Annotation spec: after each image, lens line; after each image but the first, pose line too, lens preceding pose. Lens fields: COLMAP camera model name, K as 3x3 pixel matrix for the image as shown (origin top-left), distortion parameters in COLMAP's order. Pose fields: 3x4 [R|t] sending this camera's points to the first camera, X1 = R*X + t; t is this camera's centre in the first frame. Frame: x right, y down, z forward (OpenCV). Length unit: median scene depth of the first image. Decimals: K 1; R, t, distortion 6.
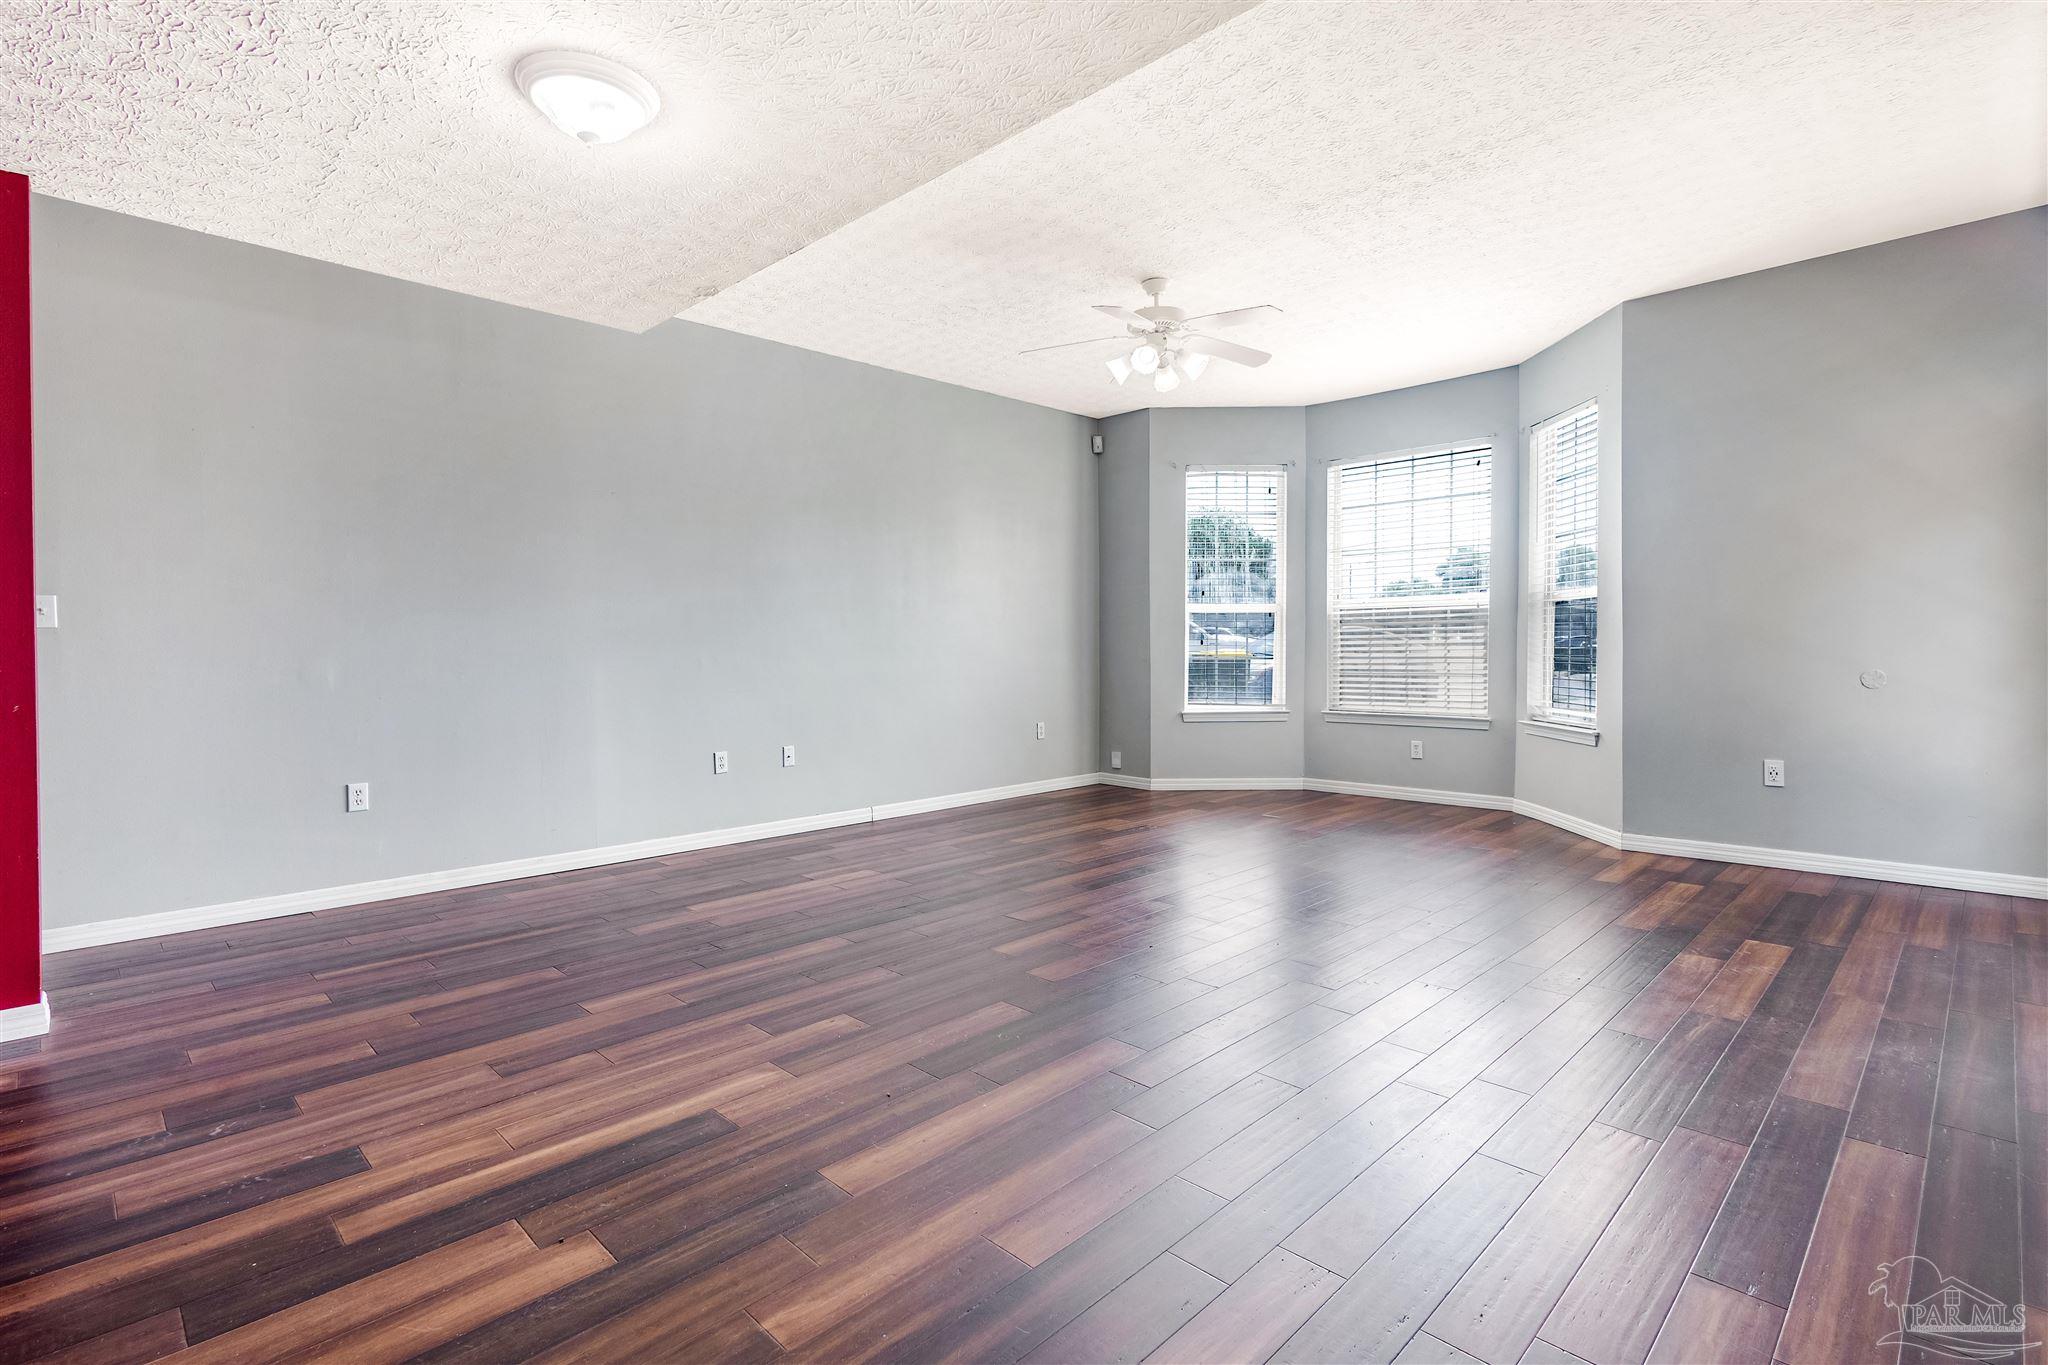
lens RADIAL K [[976.1, 0, 1013.9], [0, 976.1, 651.9], [0, 0, 1]] dist [0.005080, -0.000233]
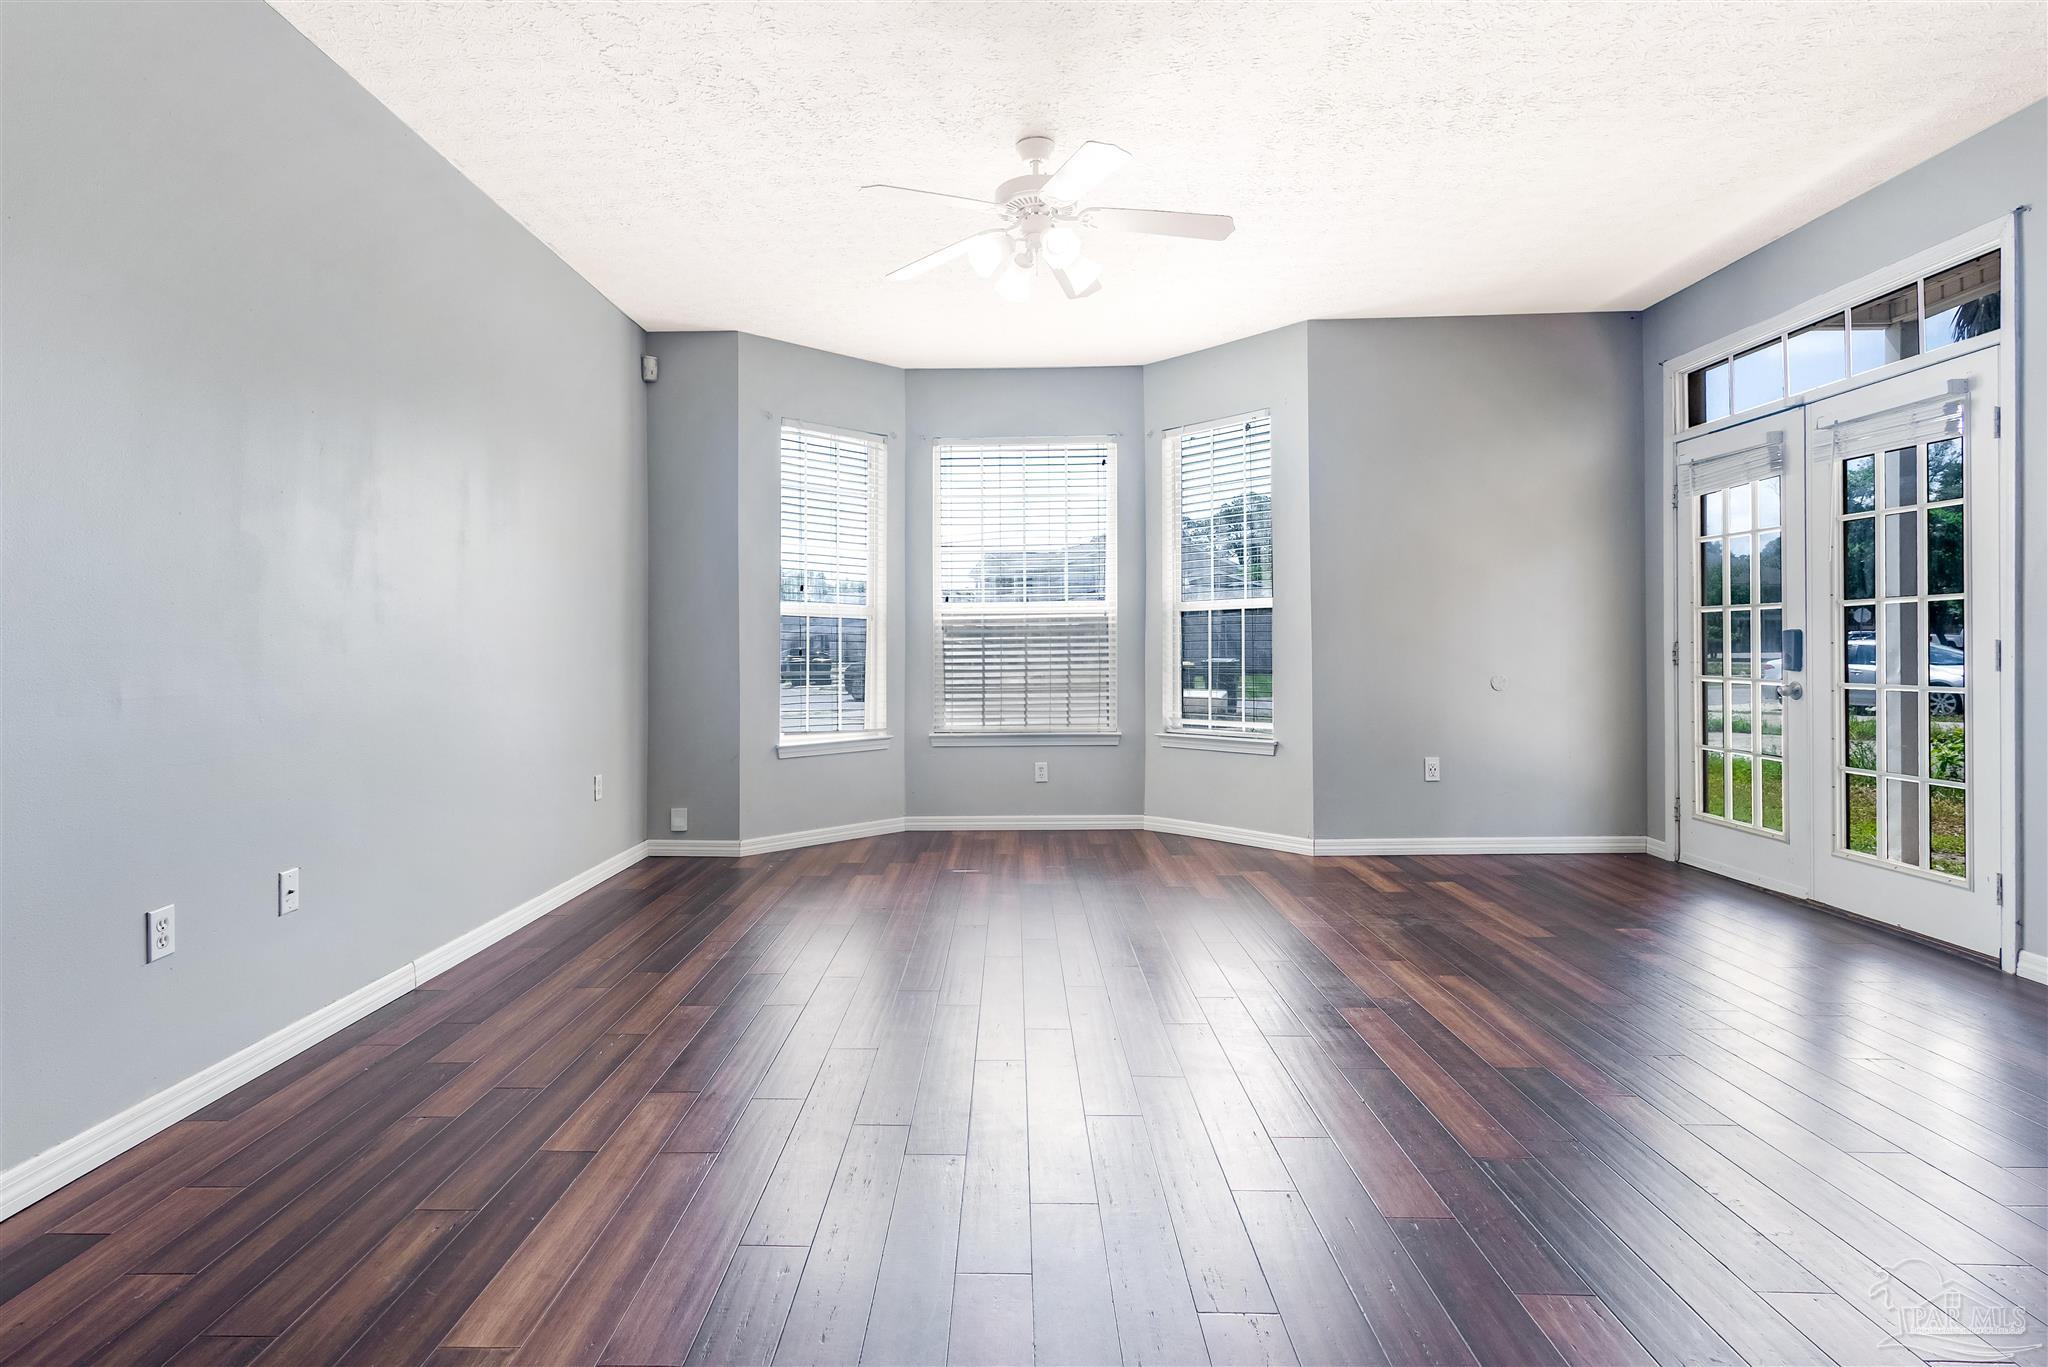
lens RADIAL K [[1037.0, 0, 979.3], [0, 1037.0, 641.8], [0, 0, 1]] dist [0.003819, -0.000146]
pose [[0.725265, 0.008587, 0.688416, -0.335222], [0.007233, 0.999772, -0.020091, -0.000974], [-0.688432, 0.019551, 0.725037, 0.405373]]
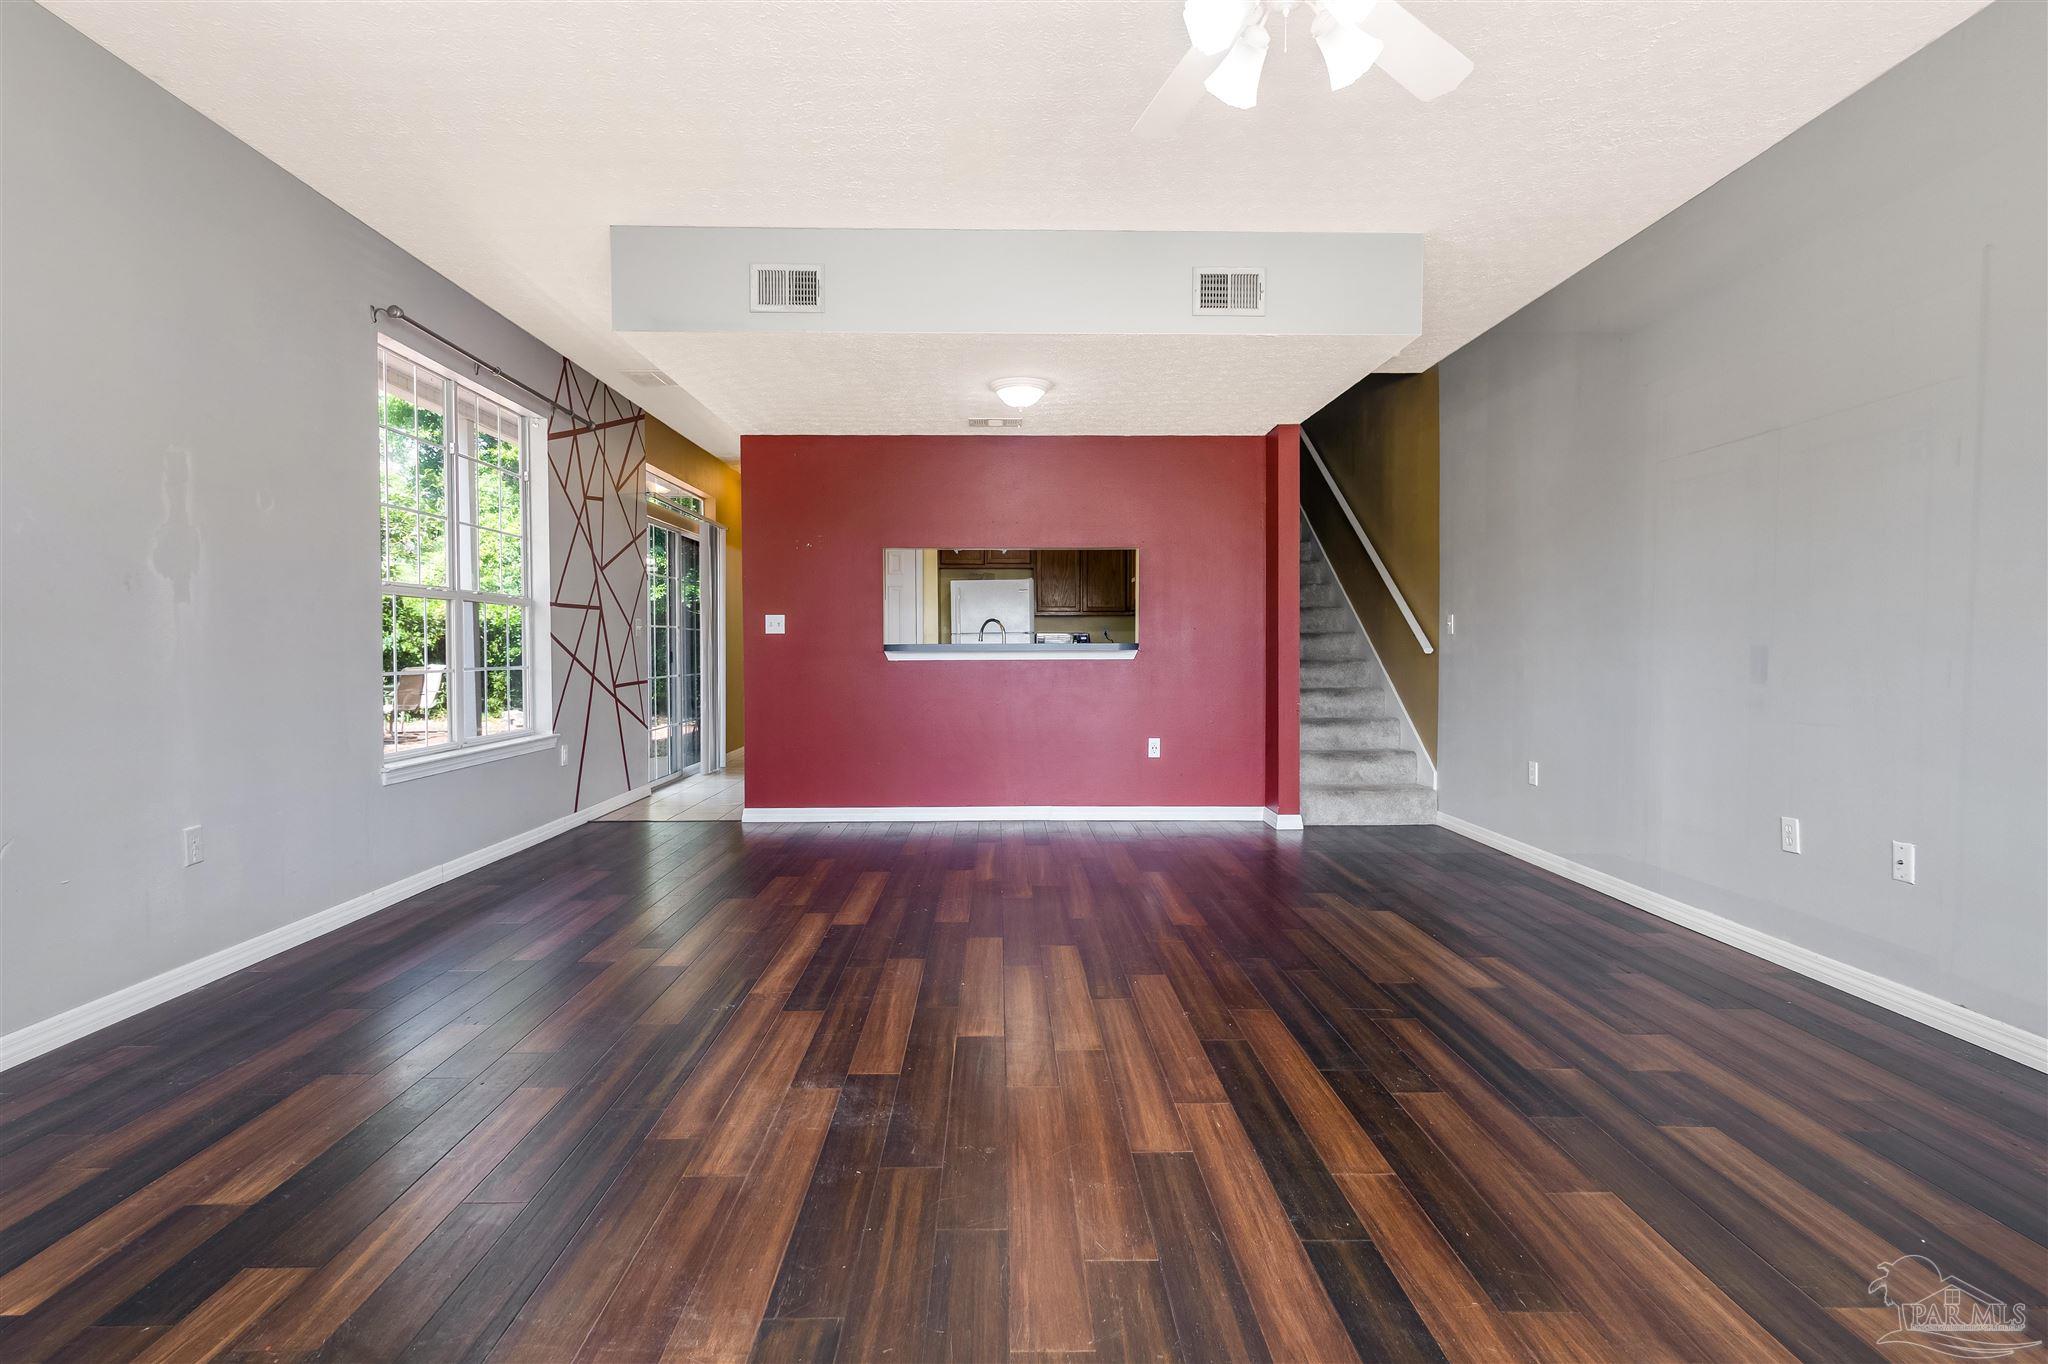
lens RADIAL K [[1013.1, 0, 1015.0], [0, 1013.1, 674.6], [0, 0, 1]] dist [0.010590, -0.000100]
pose [[-0.691185, 0.026735, -0.722183, 0.478764], [0.000101, 0.999319, 0.036897, -0.012109], [0.722677, 0.025430, -0.690717, 1.031950]]
